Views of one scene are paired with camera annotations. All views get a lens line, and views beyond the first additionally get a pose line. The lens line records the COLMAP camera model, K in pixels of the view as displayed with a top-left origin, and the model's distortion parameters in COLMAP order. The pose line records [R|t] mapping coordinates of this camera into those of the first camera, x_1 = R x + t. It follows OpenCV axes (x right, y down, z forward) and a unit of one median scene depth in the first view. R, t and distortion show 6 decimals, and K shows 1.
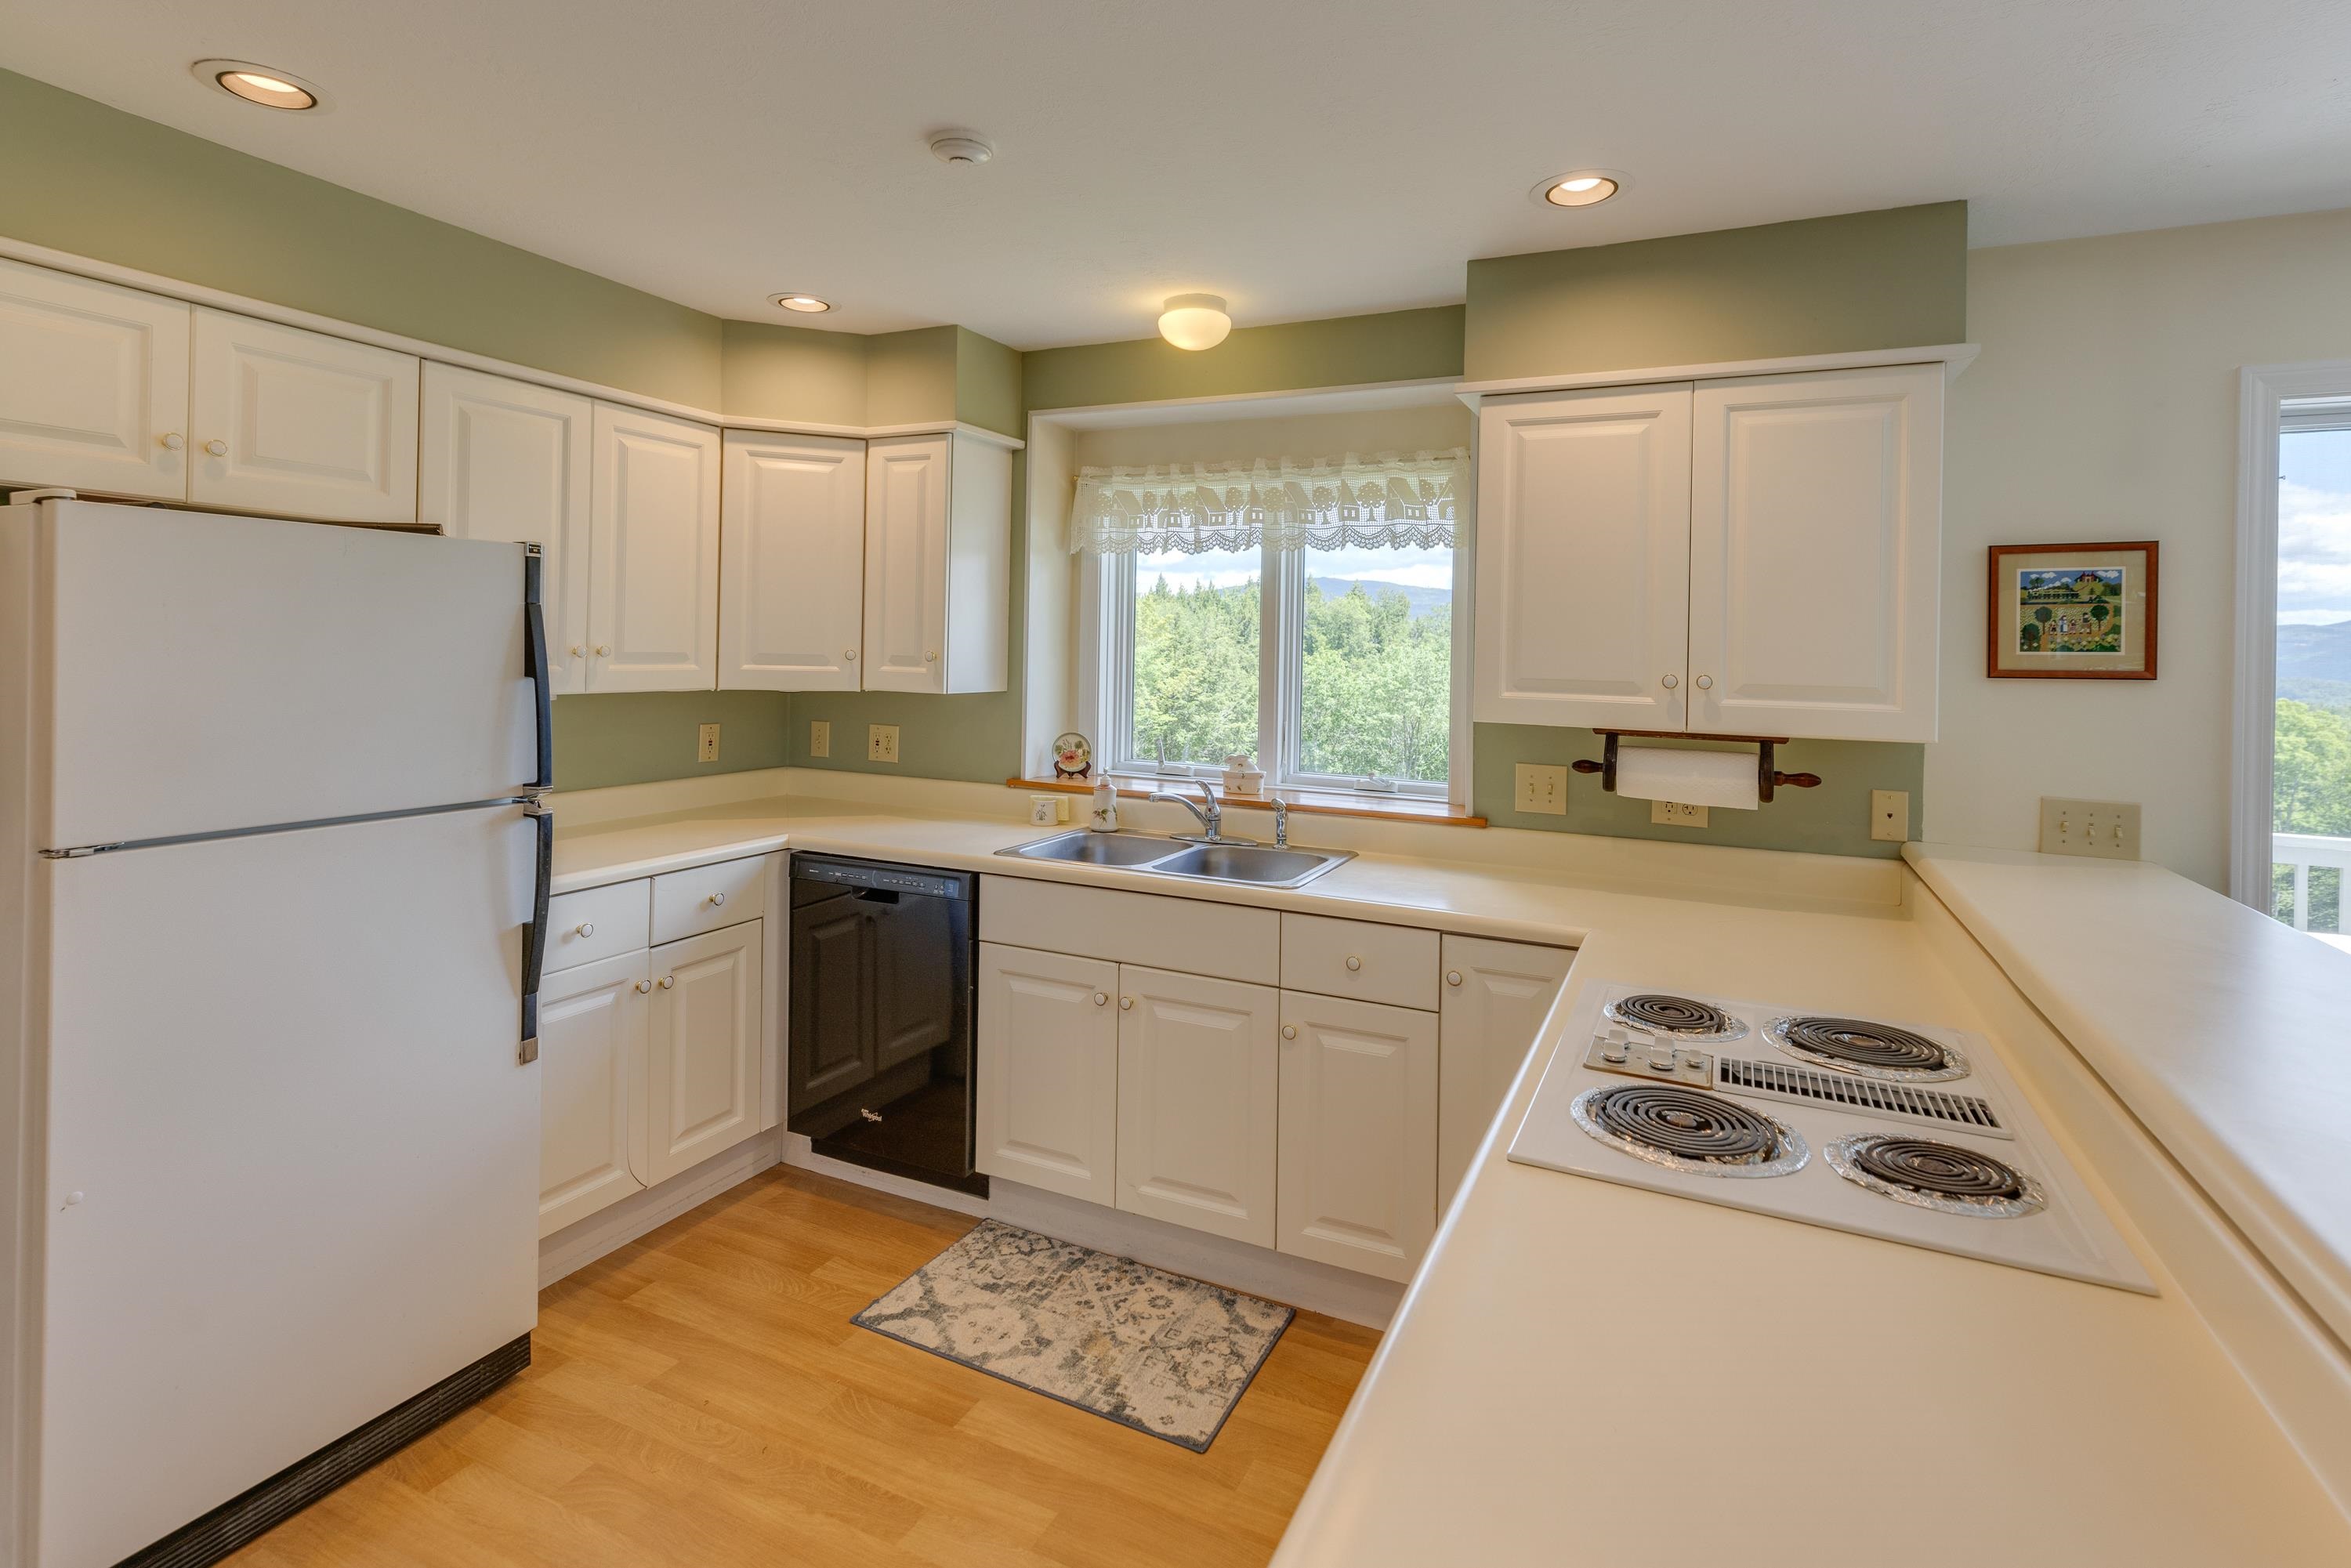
lens RADIAL K [[1131.3, 0, 1180.5], [0, 1131.3, 656.6], [0, 0, 1]] dist [0.002927, 0.000418]
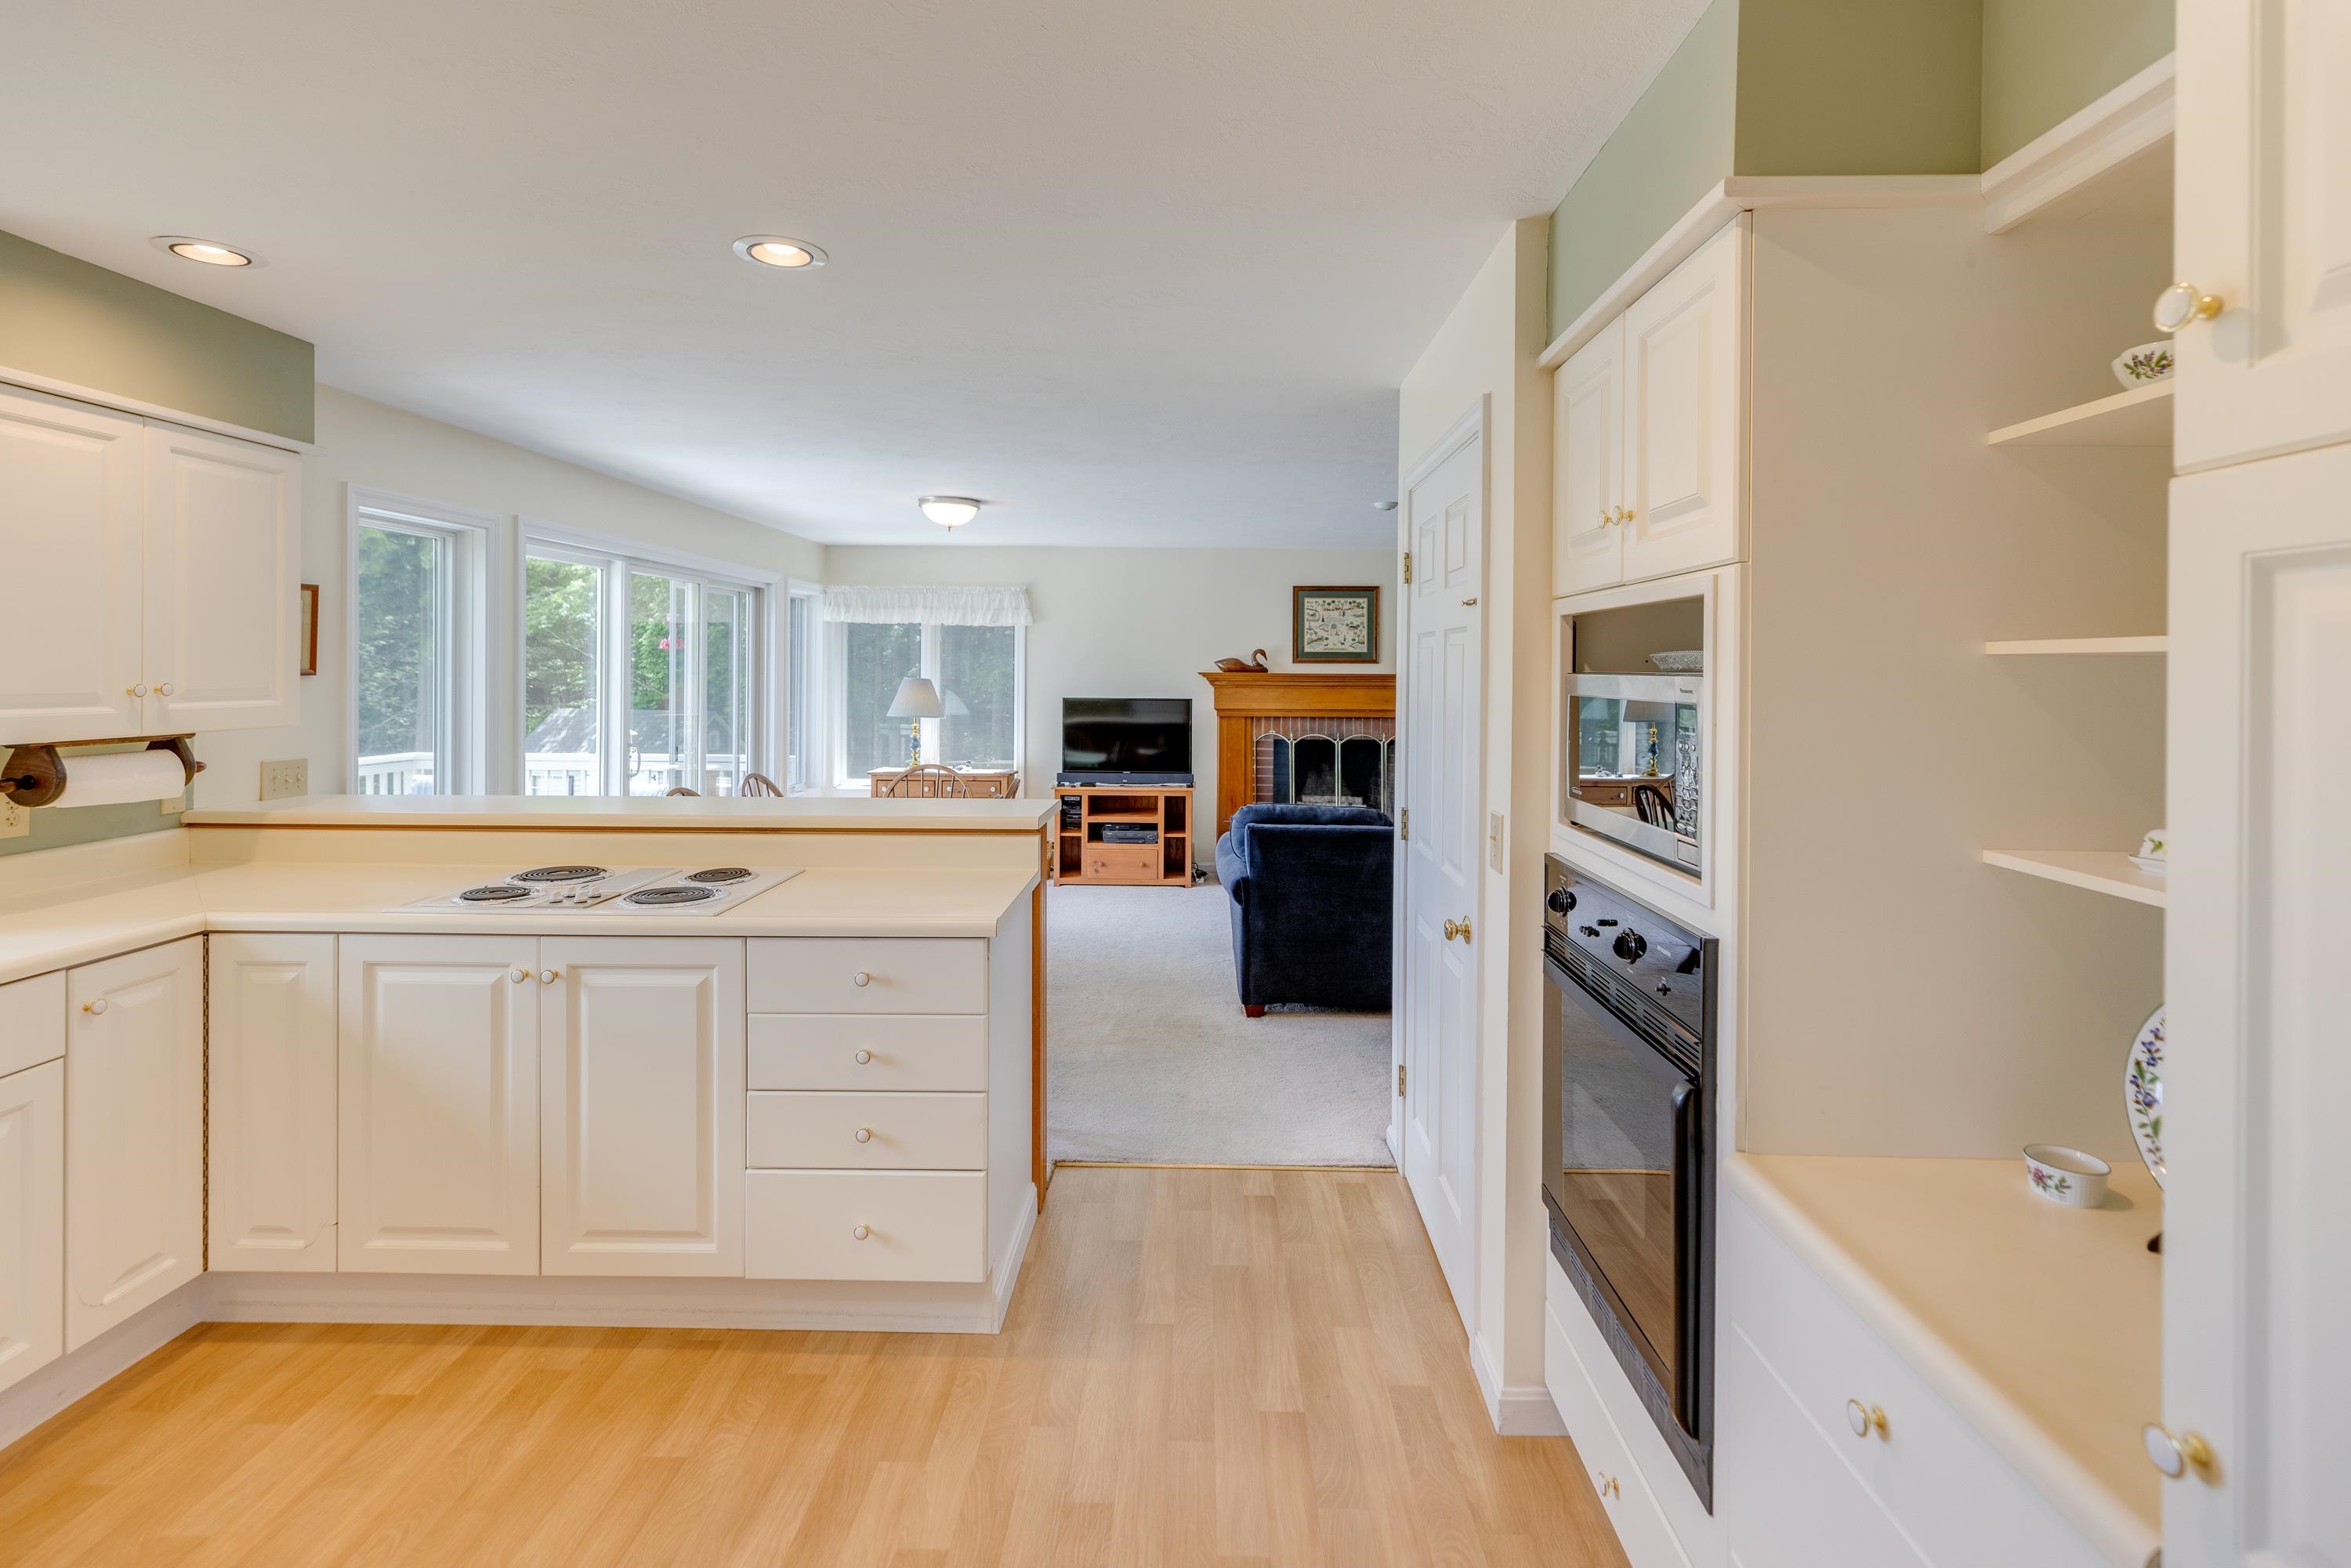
lens RADIAL K [[1092.6, 0, 1188.4], [0, 1092.6, 676.8], [0, 0, 1]] dist [0.001640, 0.000128]
pose [[-0.416271, -0.033147, 0.908636, -0.692749], [-0.010326, 0.999443, 0.031729, -0.025713], [-0.909182, 0.003826, -0.416382, 0.381050]]
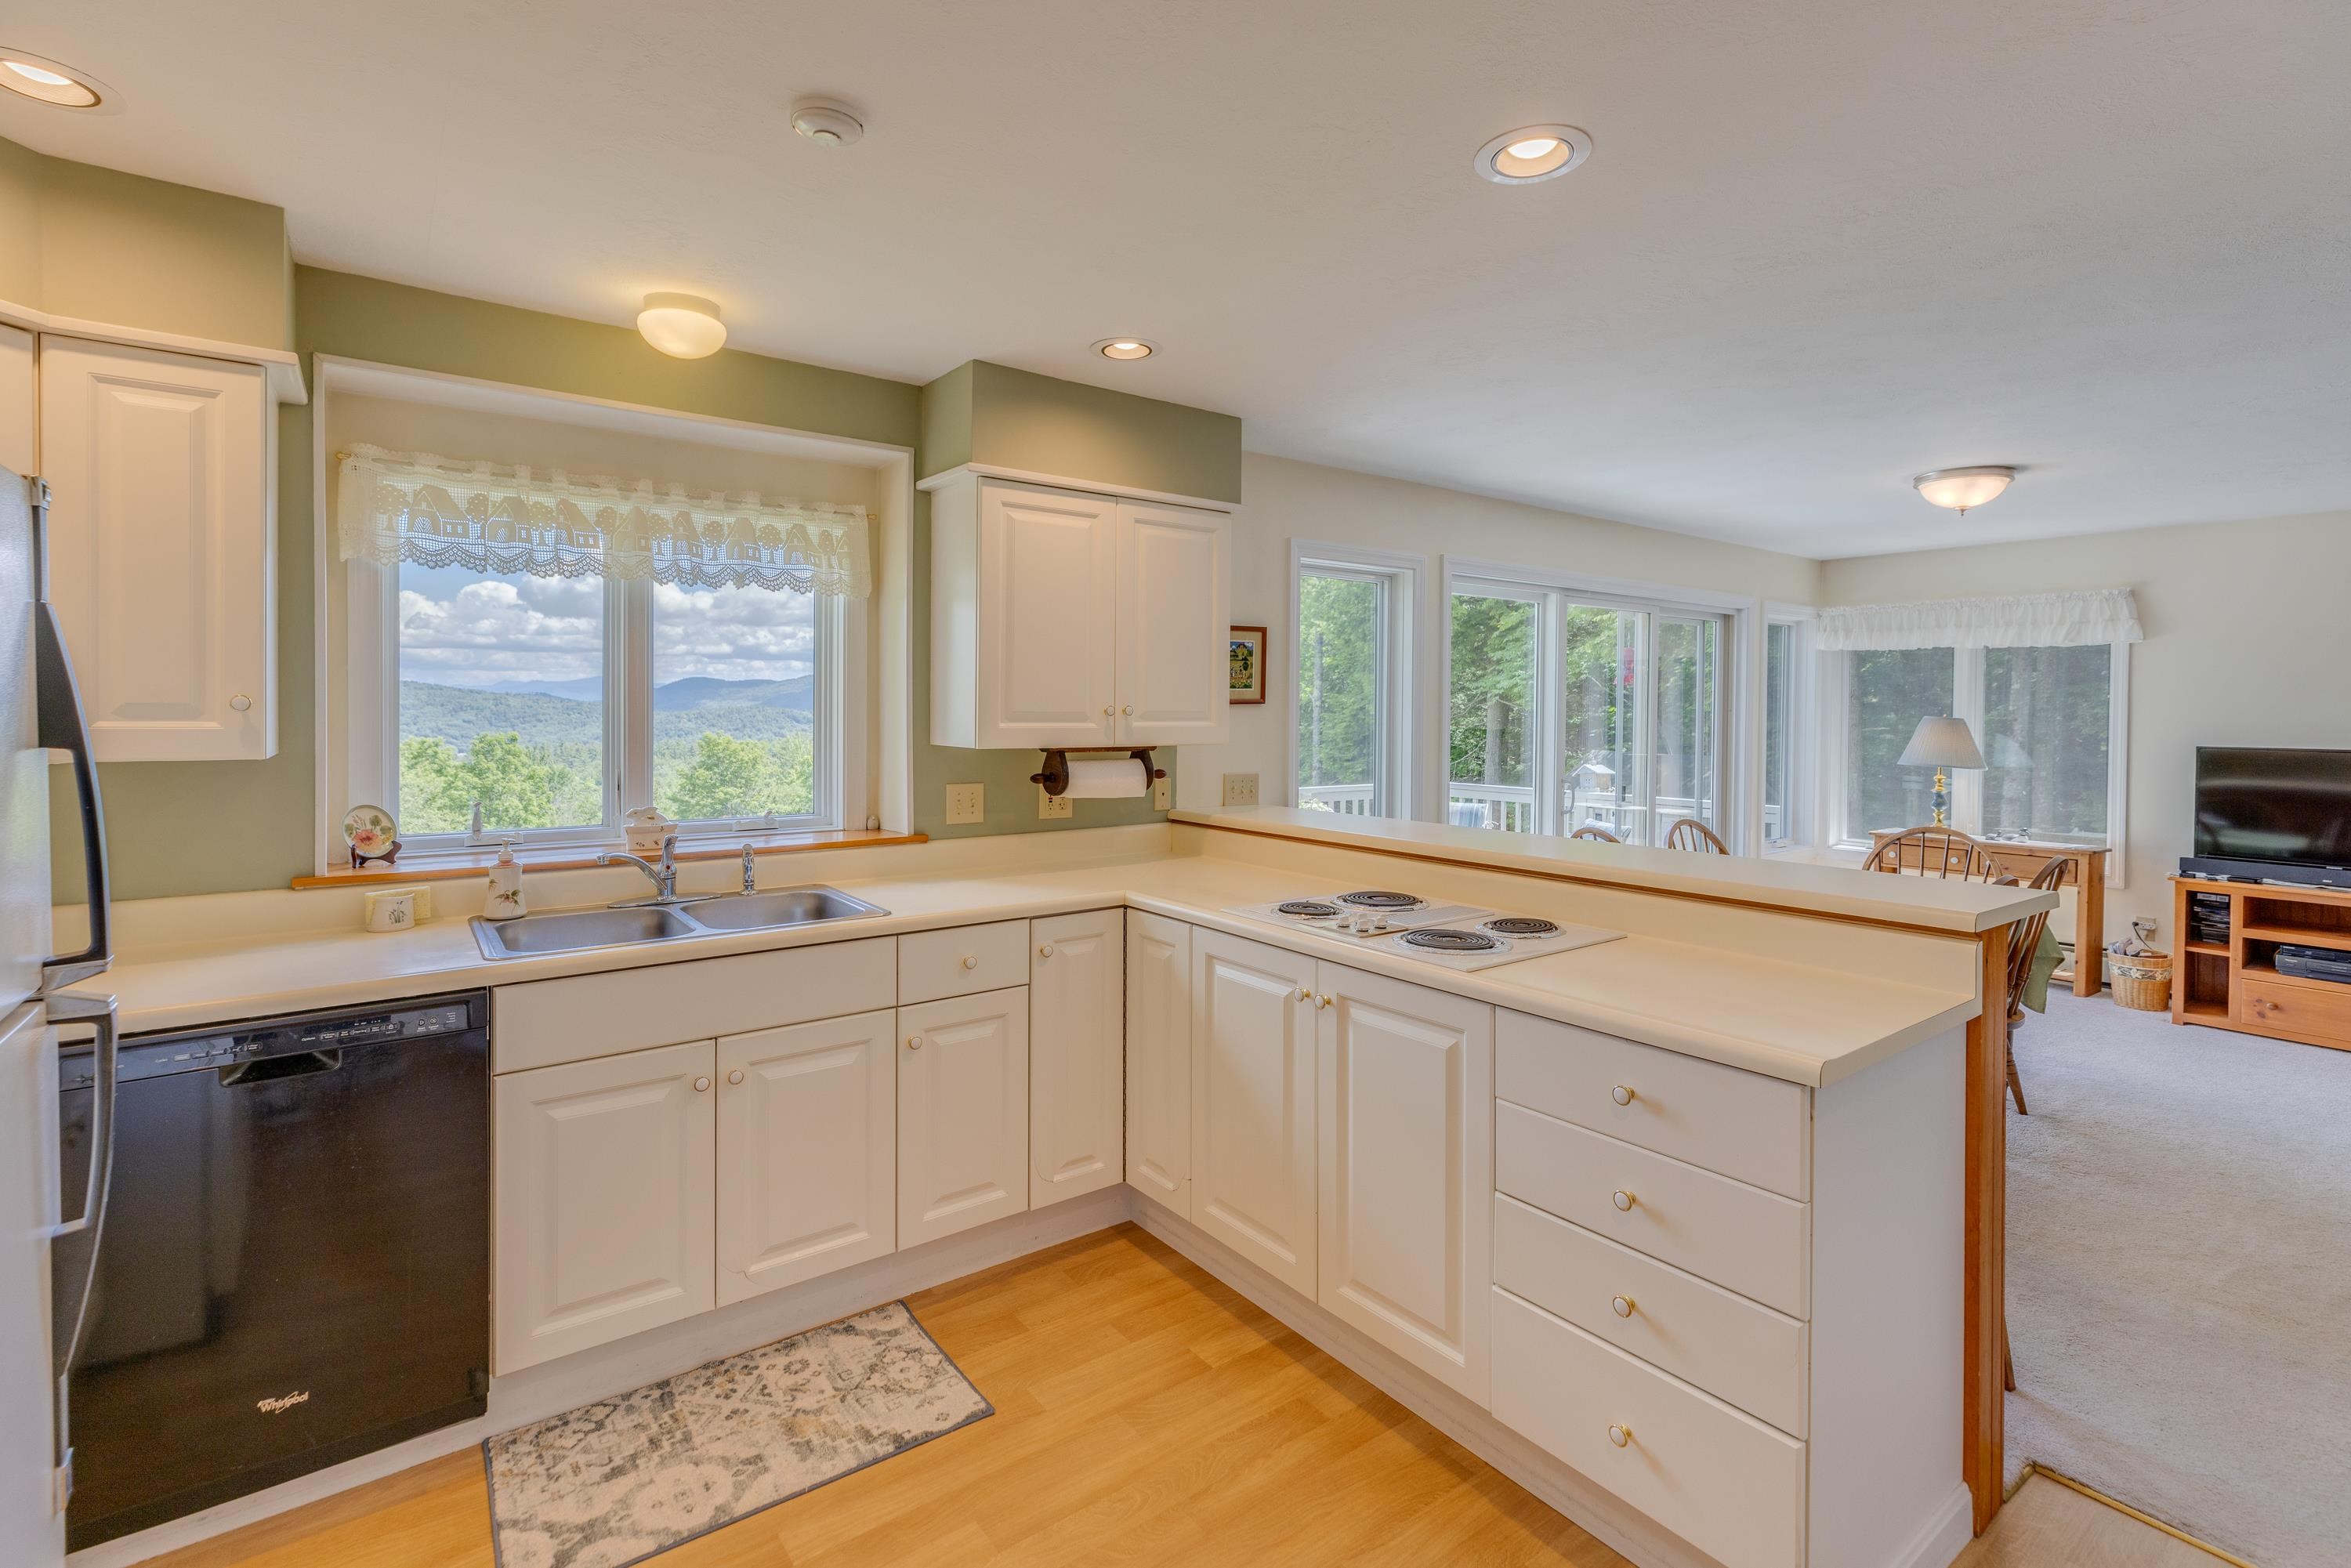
lens RADIAL K [[1074.3, 0, 1175.5], [0, 1074.3, 728.3], [0, 0, 1]] dist [0.002989, 0.000118]
pose [[0.467225, -0.035958, 0.883407, -0.514140], [0.011930, 0.999338, 0.034367, -0.000621], [-0.884058, -0.005518, 0.467345, 0.226559]]
